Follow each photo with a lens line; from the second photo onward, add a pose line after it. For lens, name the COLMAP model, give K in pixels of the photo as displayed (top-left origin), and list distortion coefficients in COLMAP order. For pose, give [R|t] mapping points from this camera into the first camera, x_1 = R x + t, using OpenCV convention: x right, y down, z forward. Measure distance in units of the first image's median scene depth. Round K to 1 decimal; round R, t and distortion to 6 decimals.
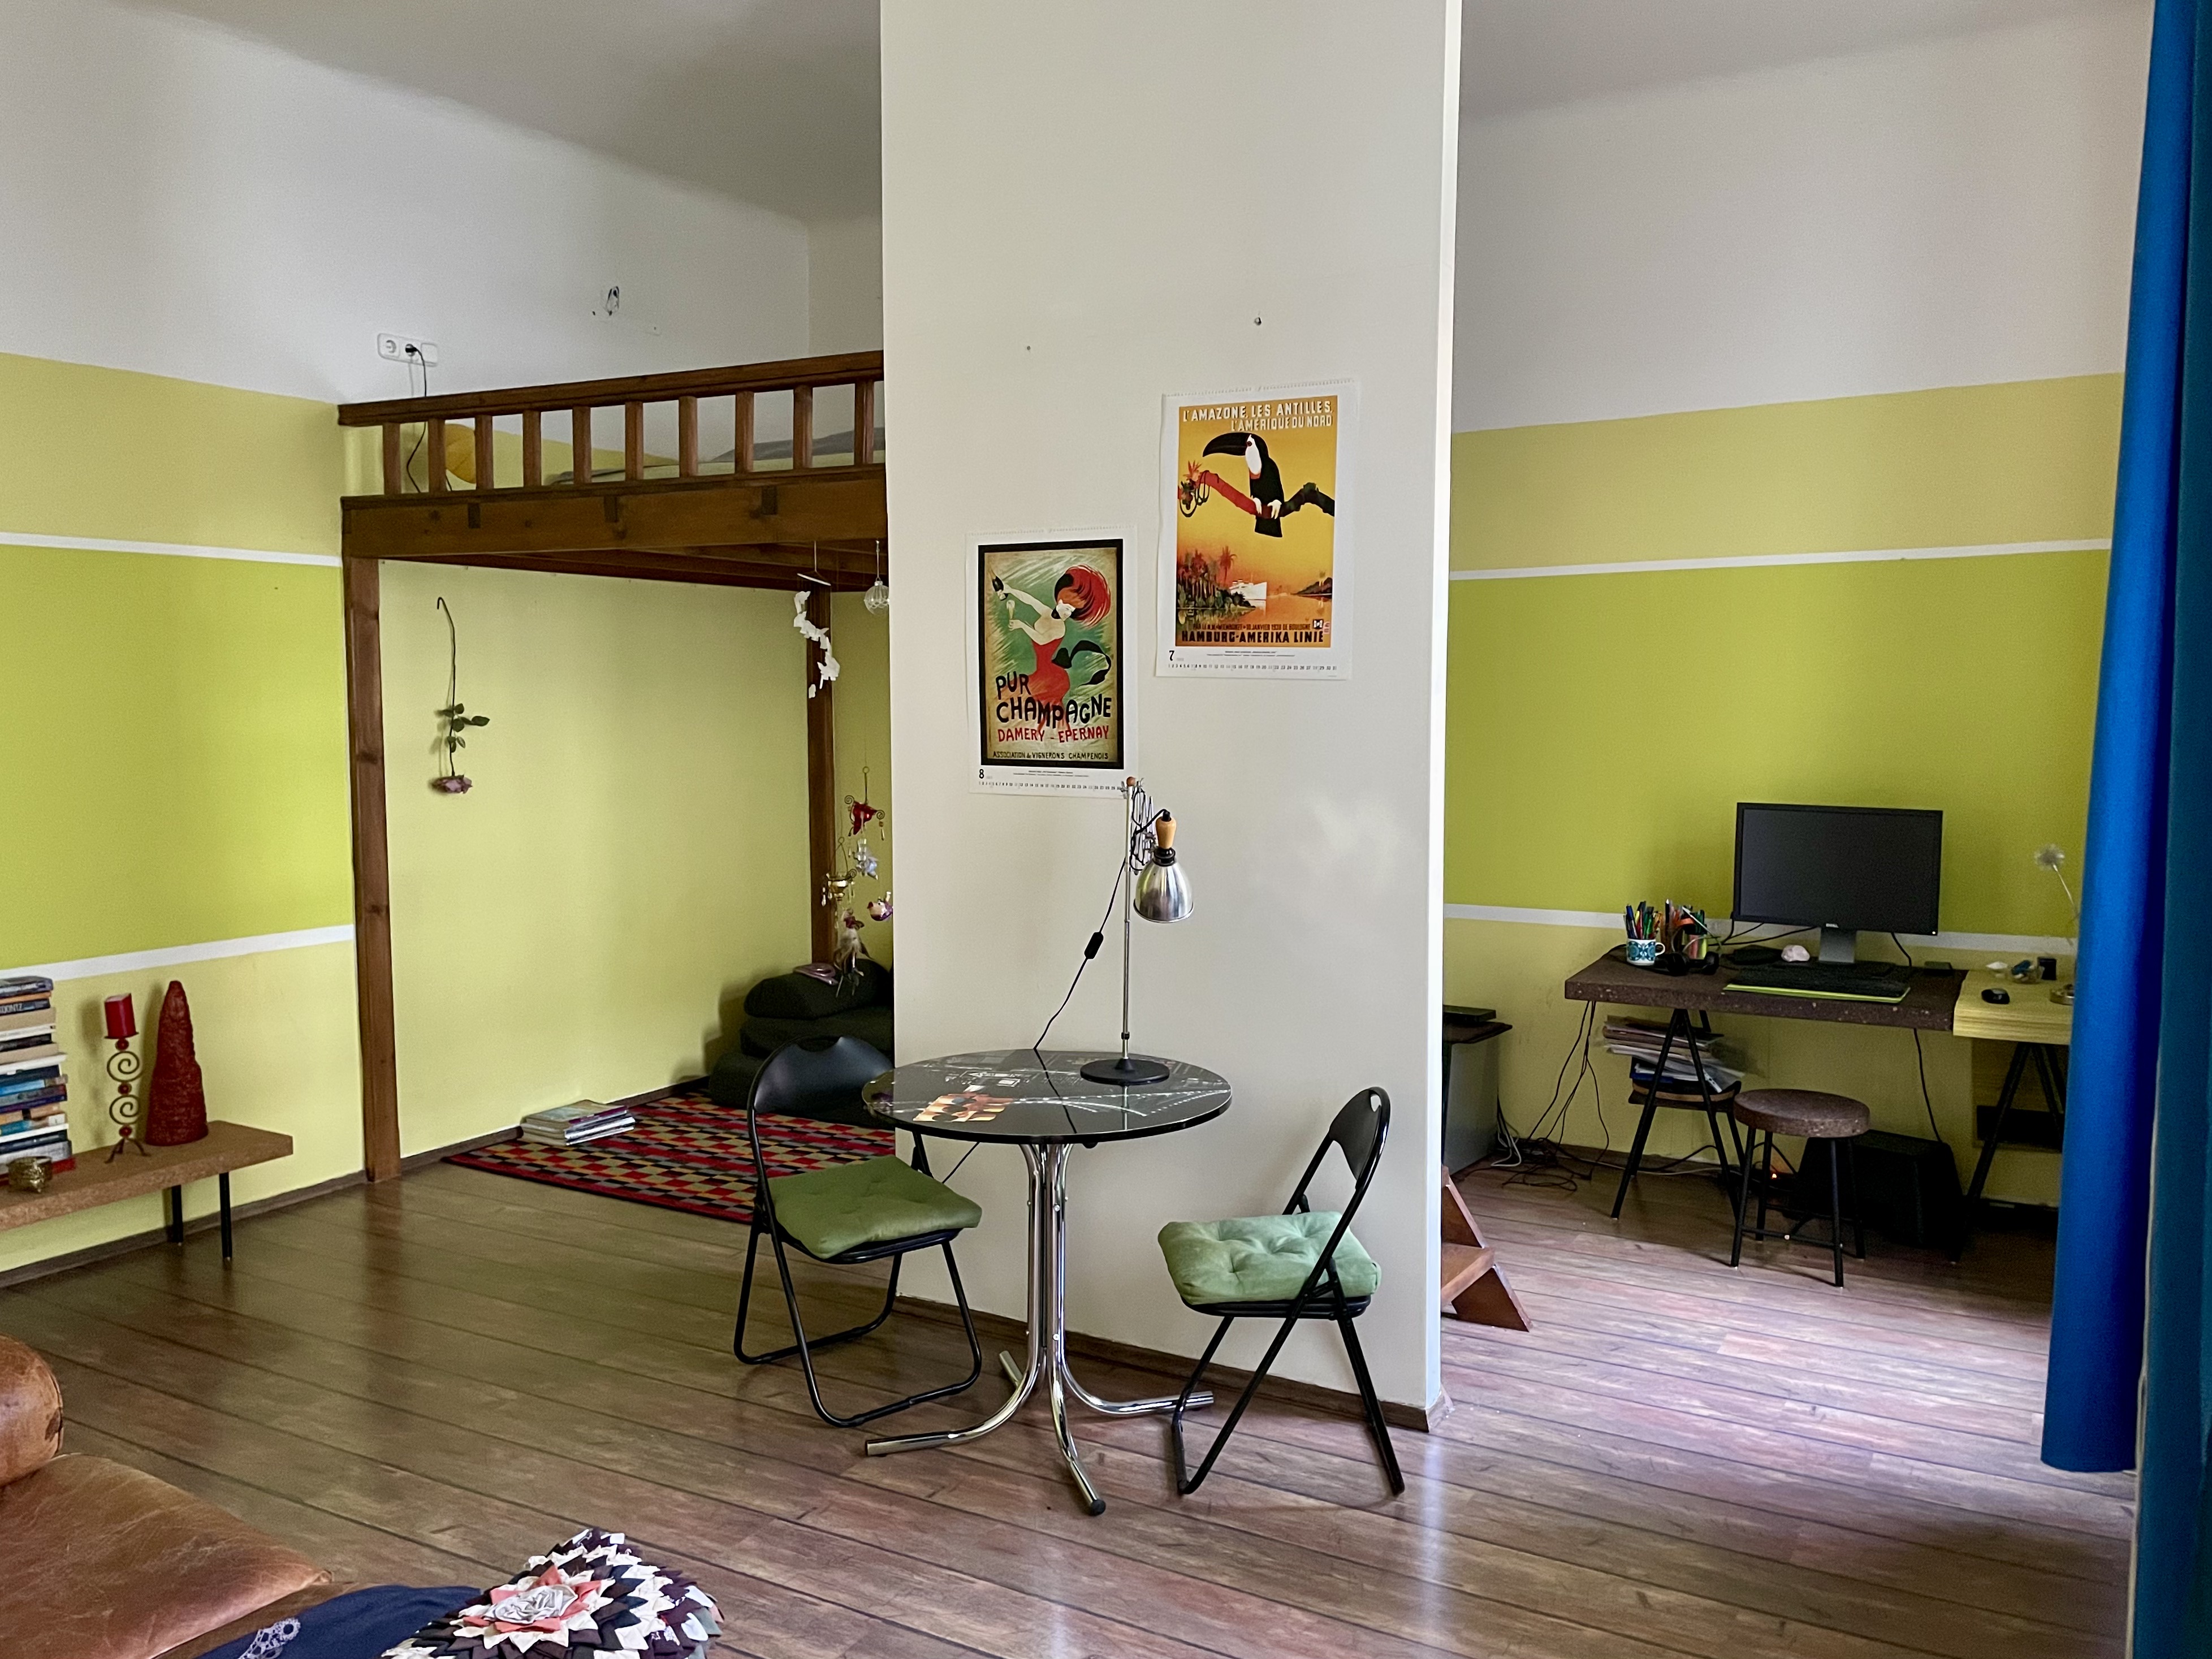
lens RADIAL K [[1693.0, 0, 1113.9], [0, 1693.0, 822.1], [0, 0, 1]] dist [0.085646, 0.000544]
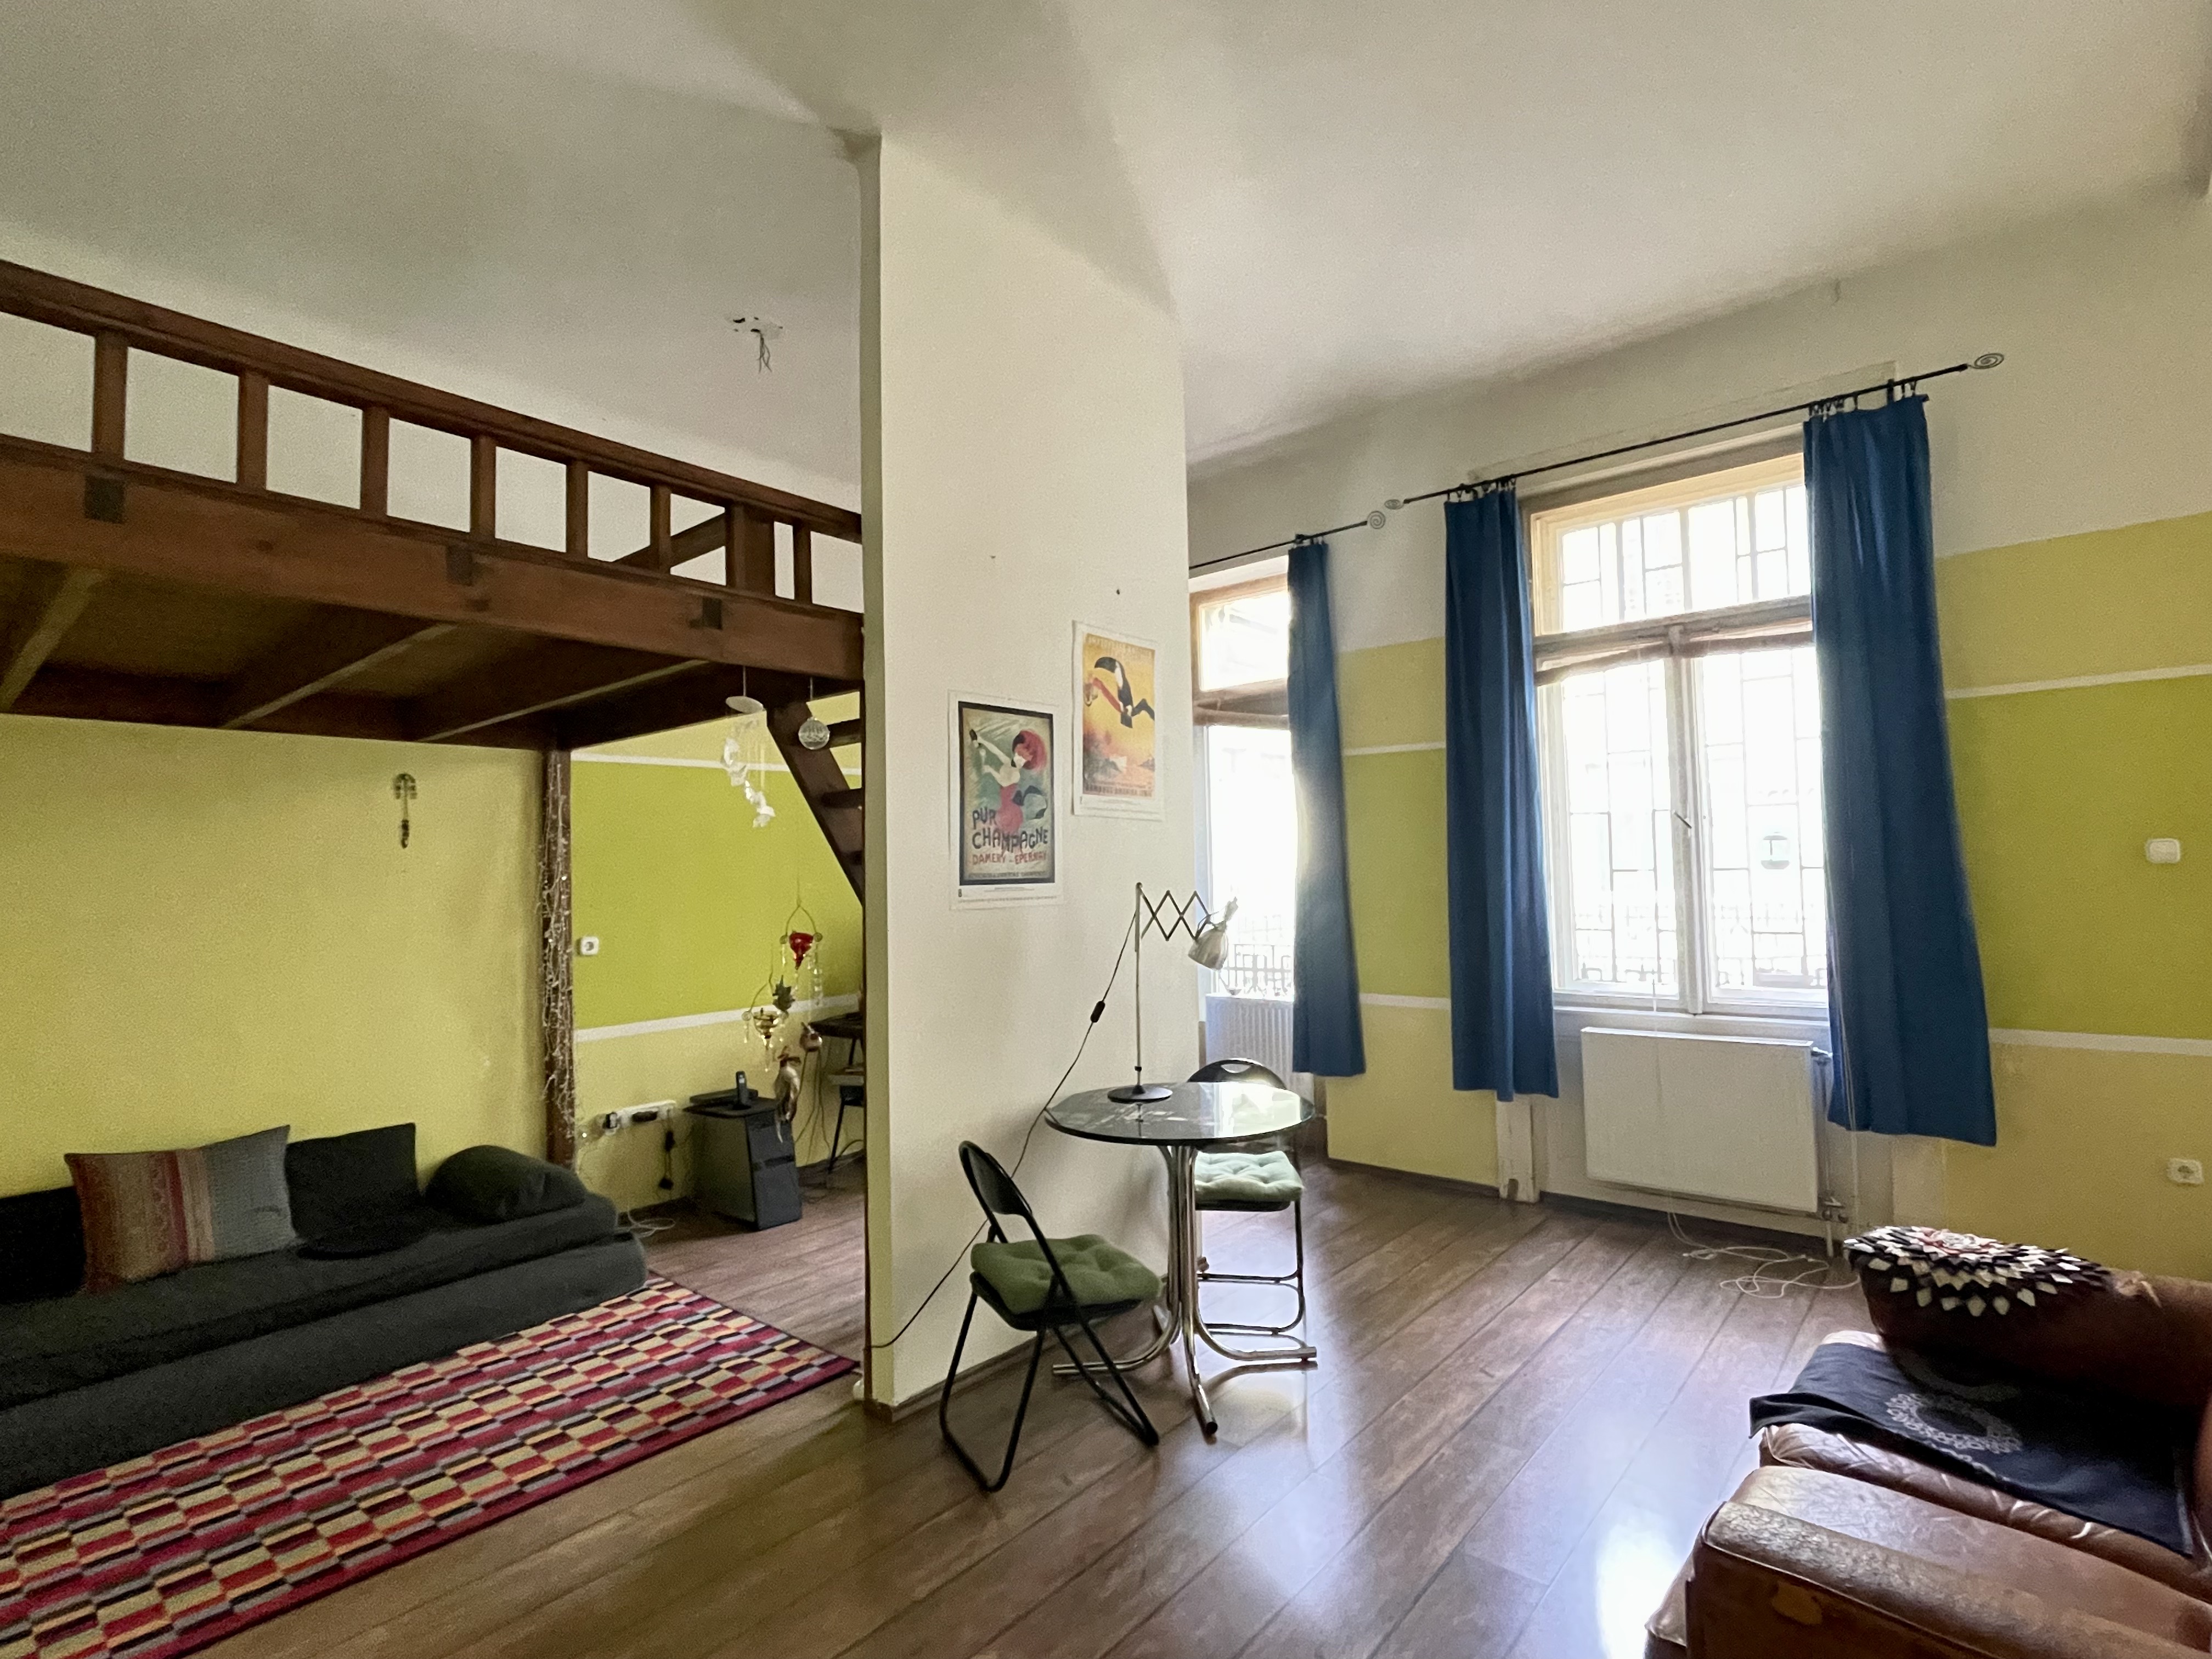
lens RADIAL K [[1097.4, 0, 1109.2], [0, 1097.4, 831.4], [0, 0, 1]] dist [-0.002334, 0.000385]
pose [[0.196399, 0.030932, 0.980036, -0.832446], [0.099371, 0.993728, -0.051278, -0.022383], [-0.975476, 0.107458, 0.192094, 0.778264]]
